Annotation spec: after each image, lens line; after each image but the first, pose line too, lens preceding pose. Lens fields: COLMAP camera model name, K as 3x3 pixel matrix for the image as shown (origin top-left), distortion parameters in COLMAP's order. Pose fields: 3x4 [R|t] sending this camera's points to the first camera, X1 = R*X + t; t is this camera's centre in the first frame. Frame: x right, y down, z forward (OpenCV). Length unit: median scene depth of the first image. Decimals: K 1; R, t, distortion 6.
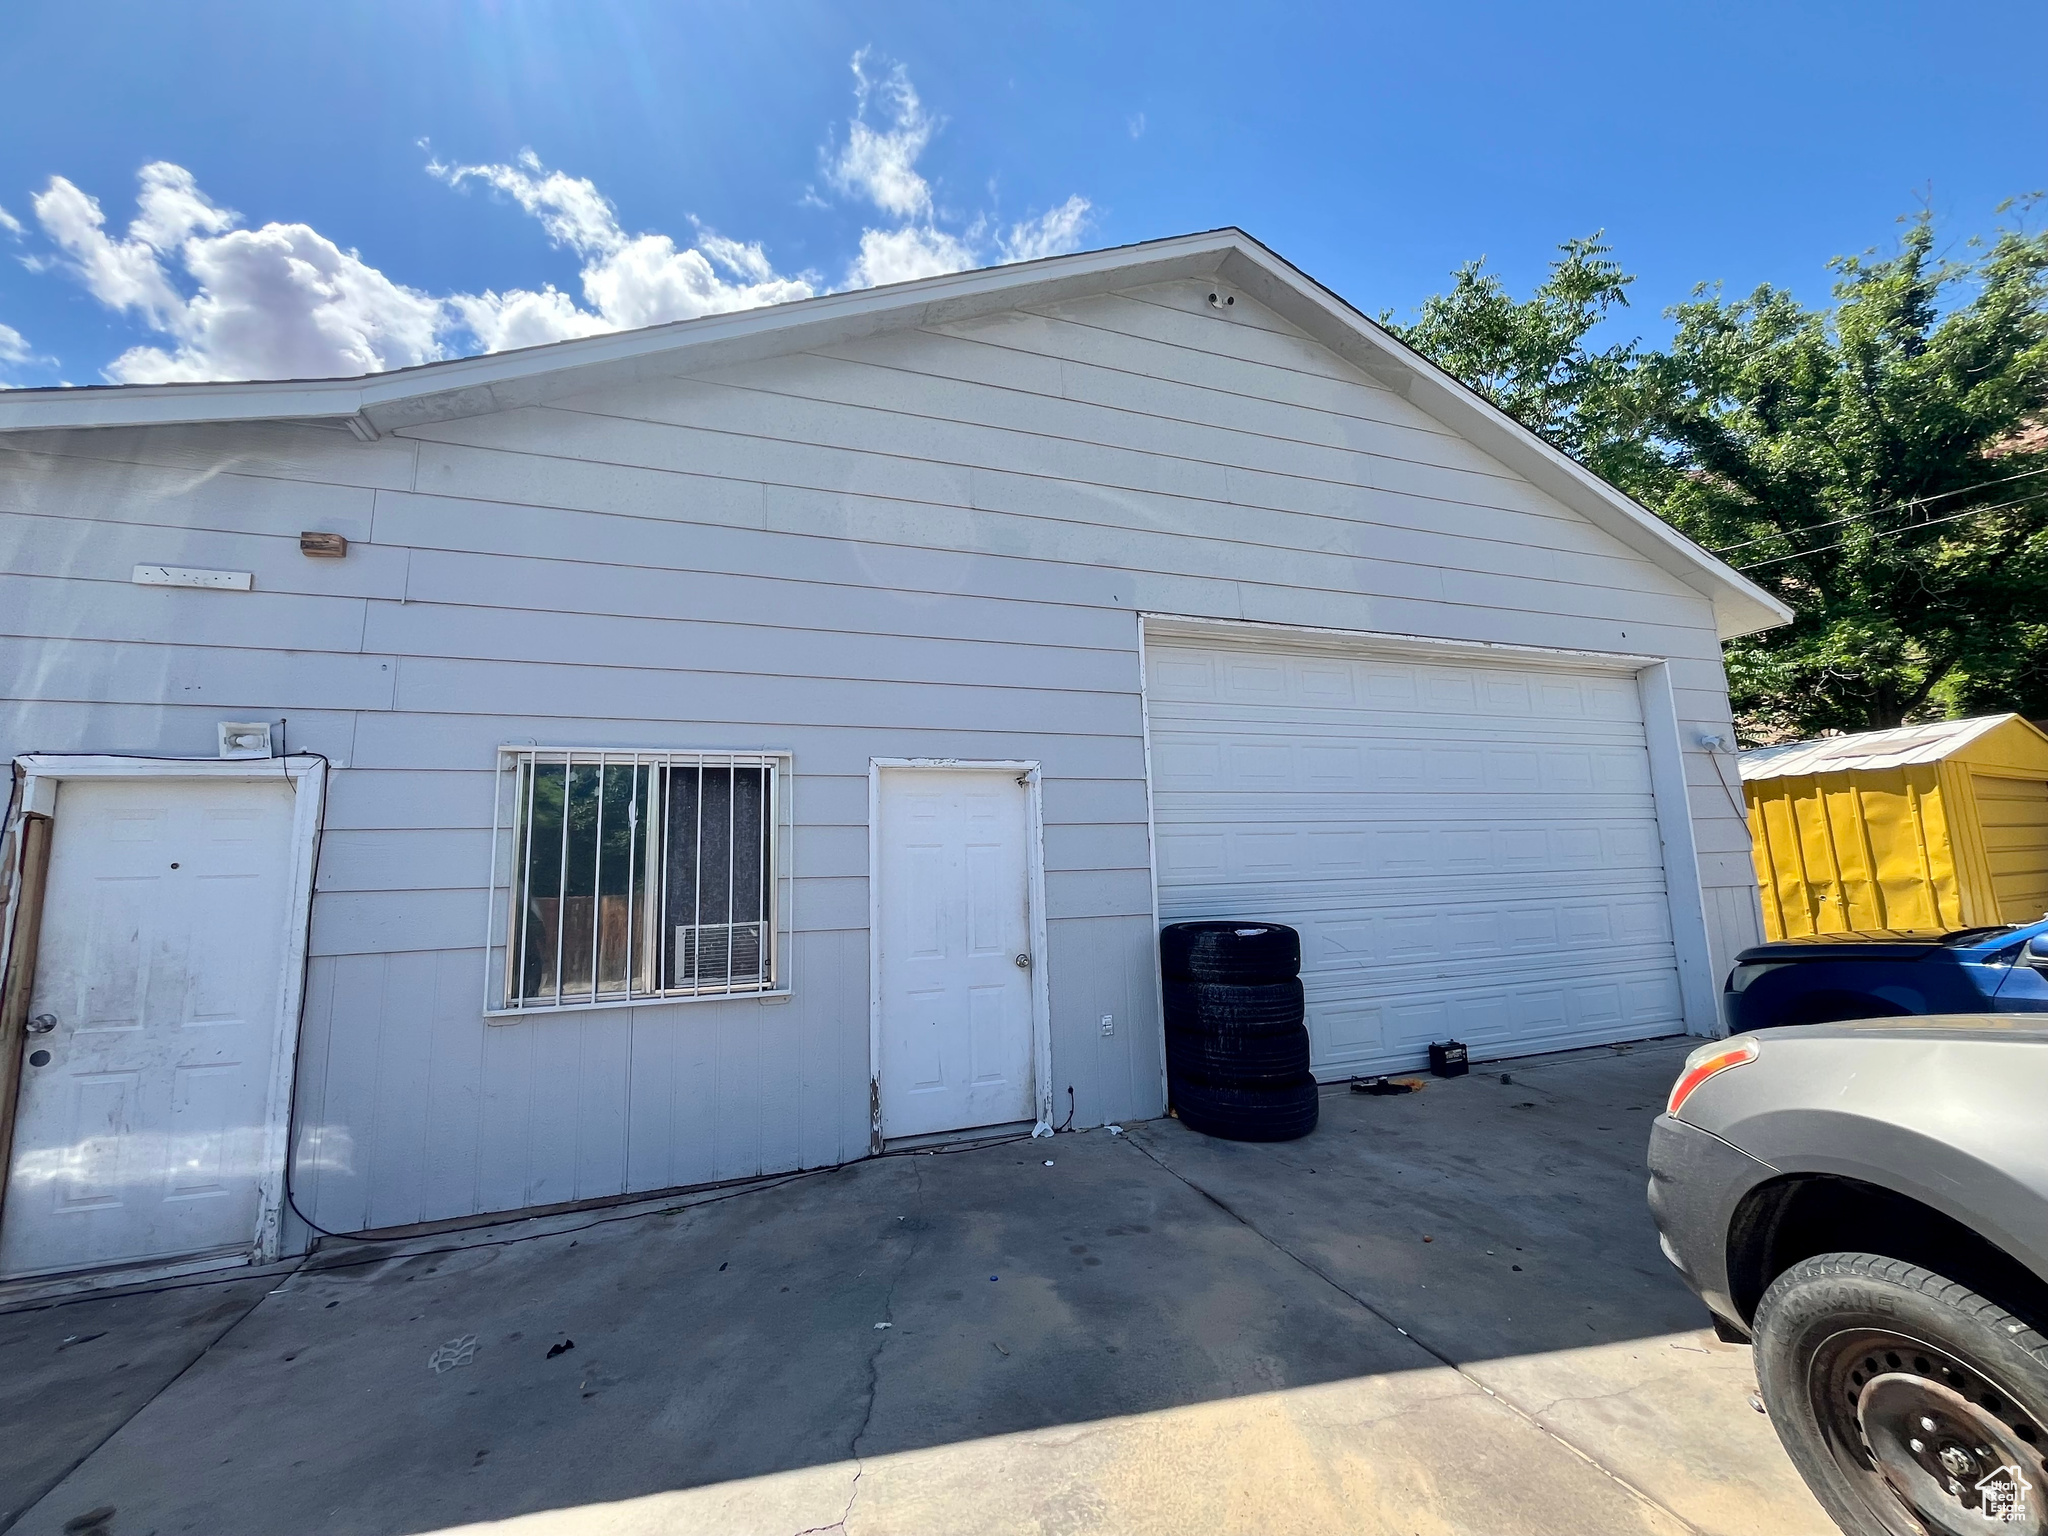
lens RADIAL K [[825.4, 0, 1025.1], [0, 825.4, 764.5], [0, 0, 1]] dist [-0.000775, -0.000950]
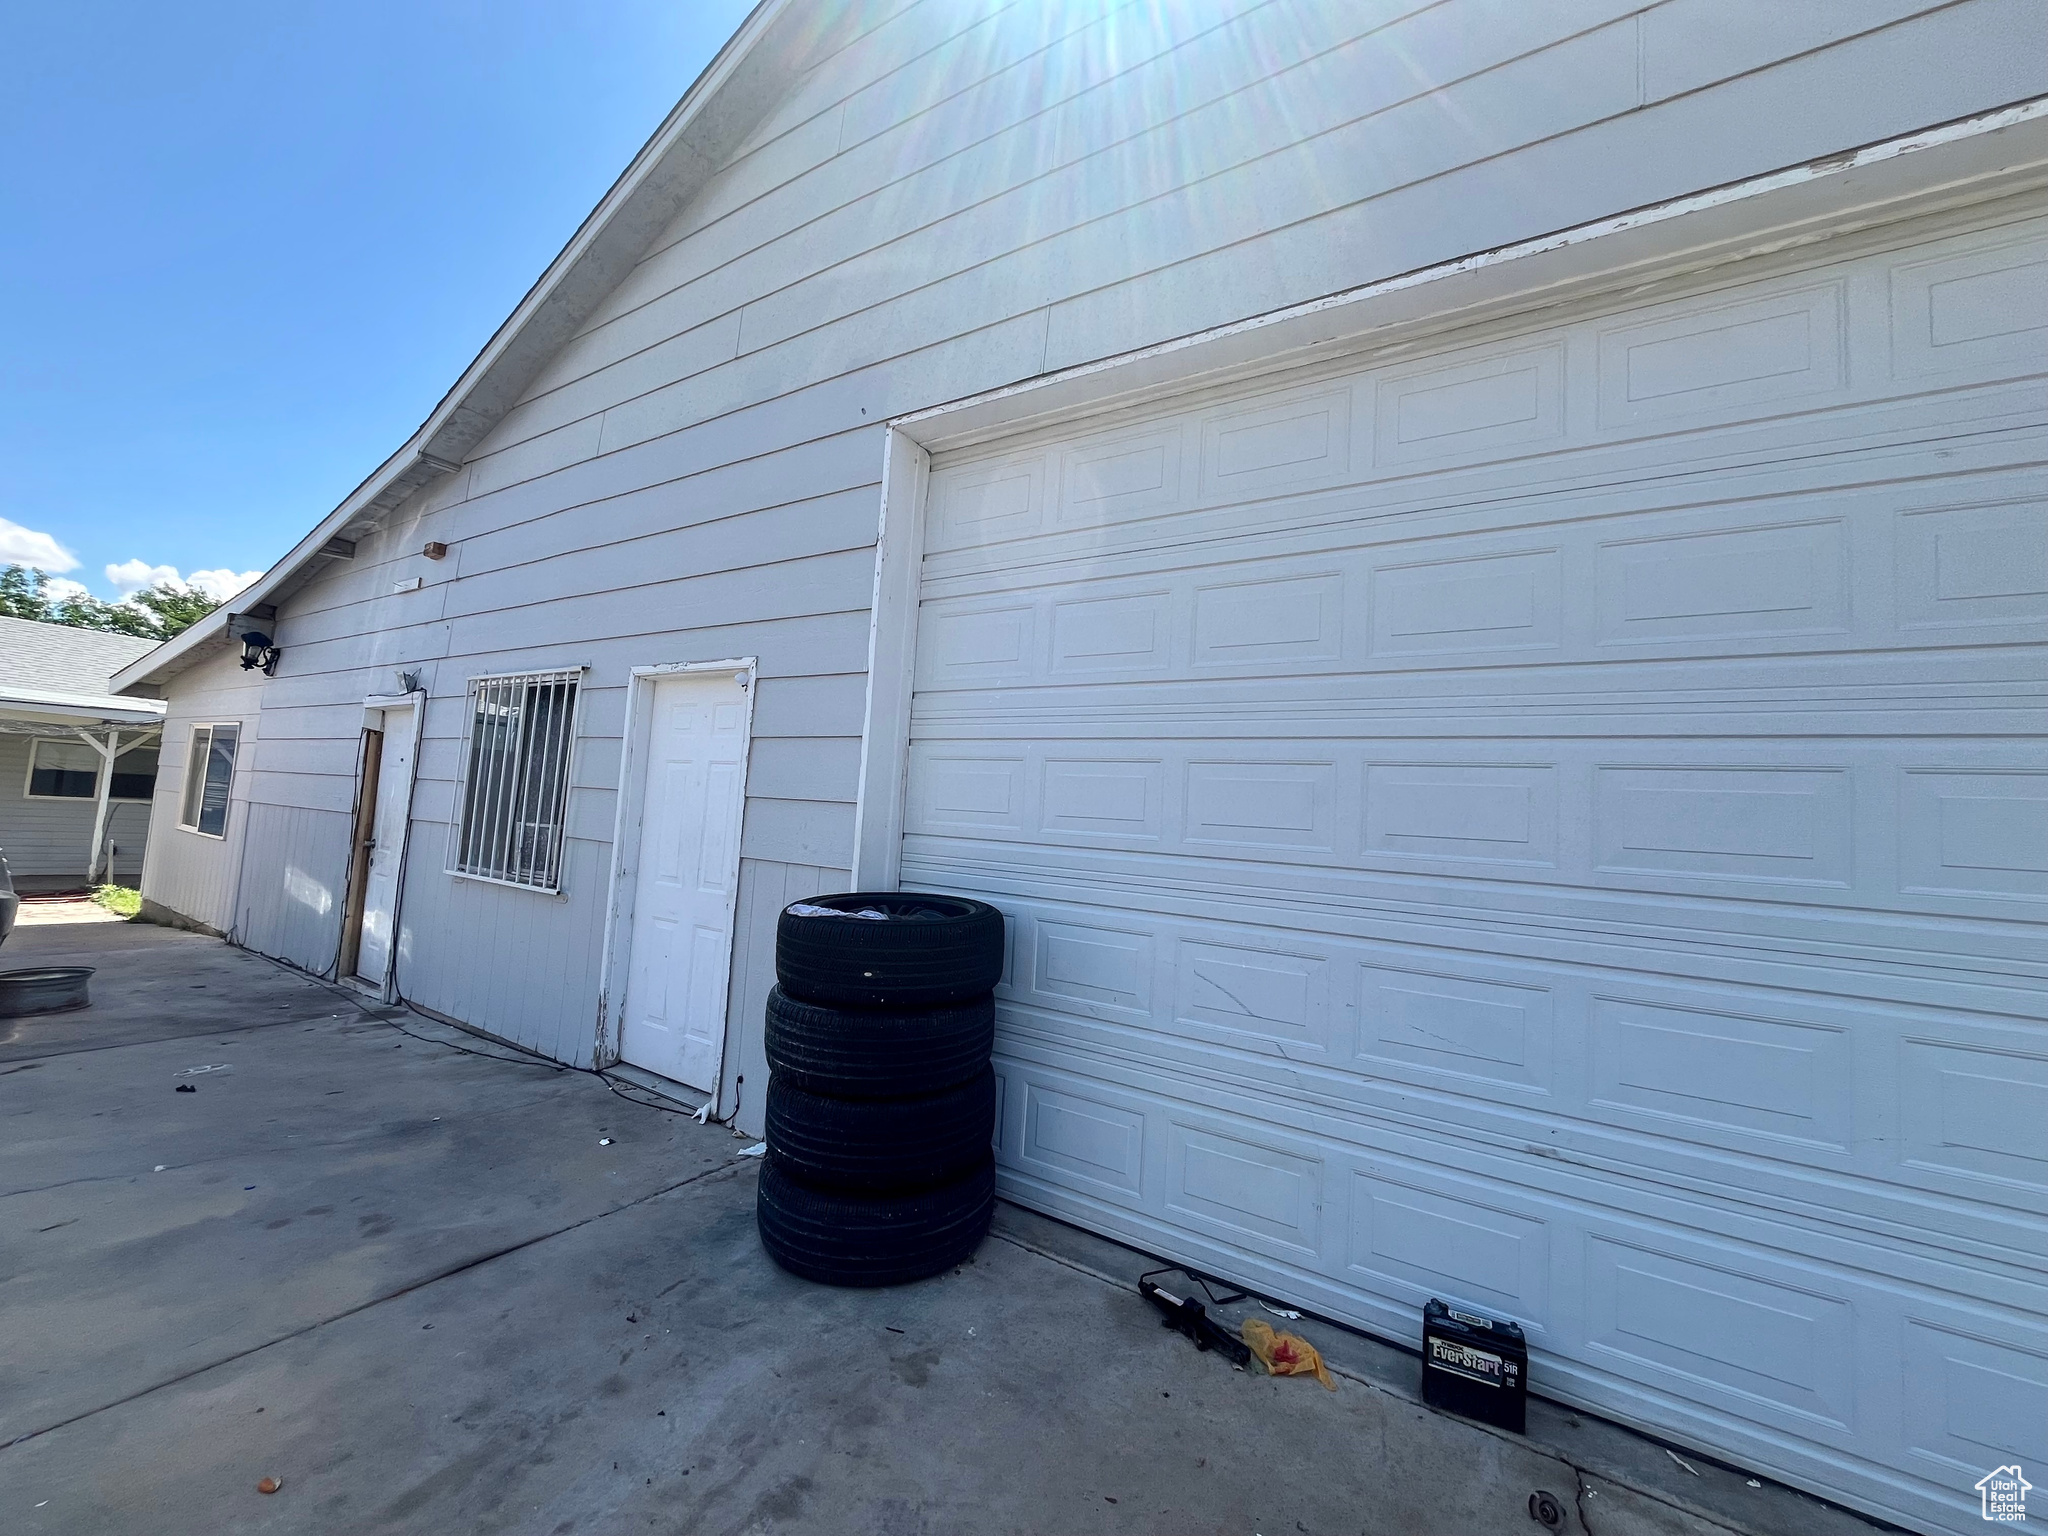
lens RADIAL K [[825.4, 0, 1025.1], [0, 825.4, 764.5], [0, 0, 1]] dist [-0.000775, -0.000950]
pose [[0.611252, 0.015178, -0.791291, 0.952066], [0.025809, 0.998902, 0.039097, 0.088471], [0.791015, -0.044320, 0.610189, 0.866941]]
